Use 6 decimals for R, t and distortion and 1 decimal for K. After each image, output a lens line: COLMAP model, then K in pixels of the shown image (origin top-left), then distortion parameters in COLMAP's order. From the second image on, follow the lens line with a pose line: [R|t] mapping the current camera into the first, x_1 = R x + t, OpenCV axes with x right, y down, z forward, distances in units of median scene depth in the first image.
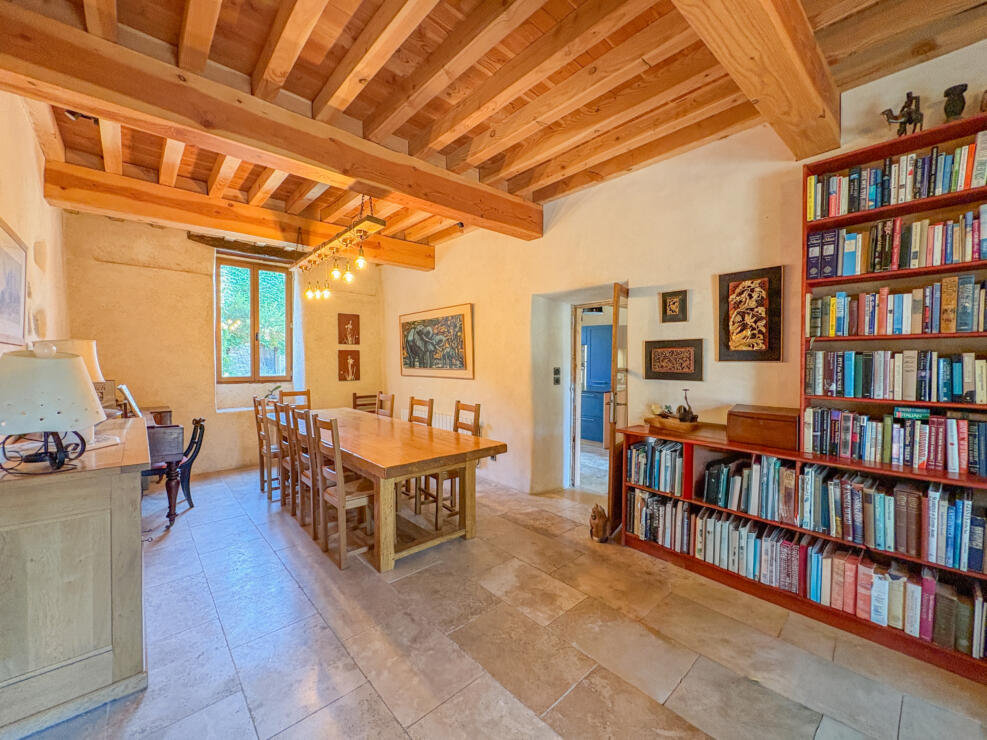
lens RADIAL K [[395.2, 0, 490.5], [0, 395.2, 368.4], [0, 0, 1]] dist [0.002448, 0.000320]
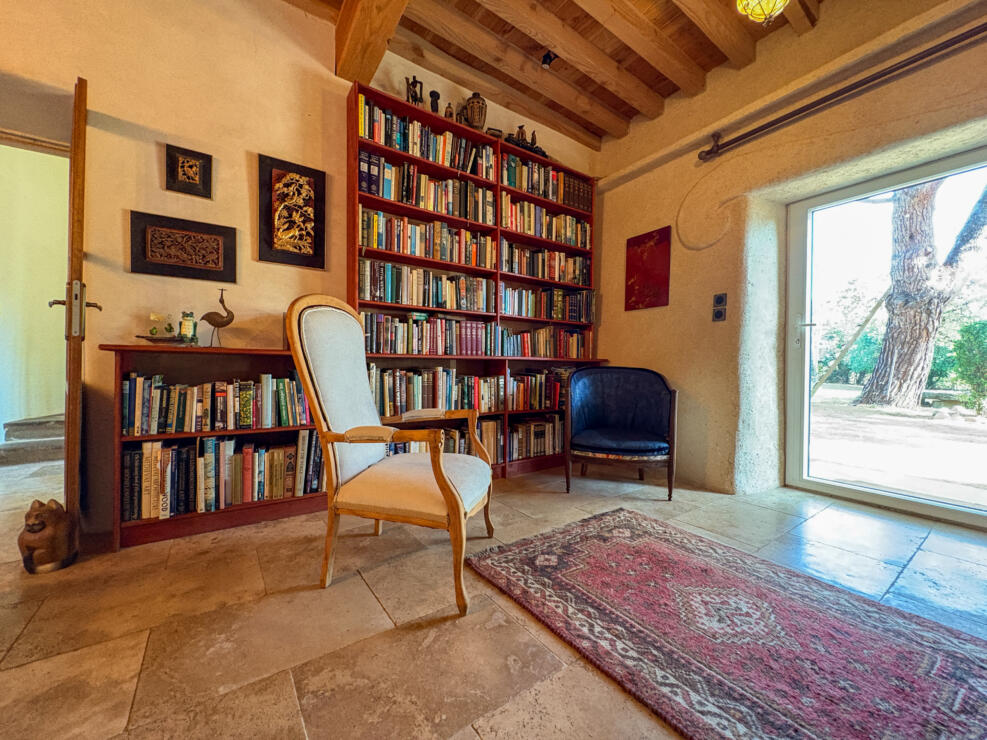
lens RADIAL K [[395.2, 0, 493.6], [0, 395.2, 369.7], [0, 0, 1]] dist [0.002448, 0.000320]
pose [[0.118198, -0.008846, 0.992951, -0.221593], [0.012054, 0.999899, 0.007473, 0.258074], [-0.992917, 0.011086, 0.118293, 0.529286]]
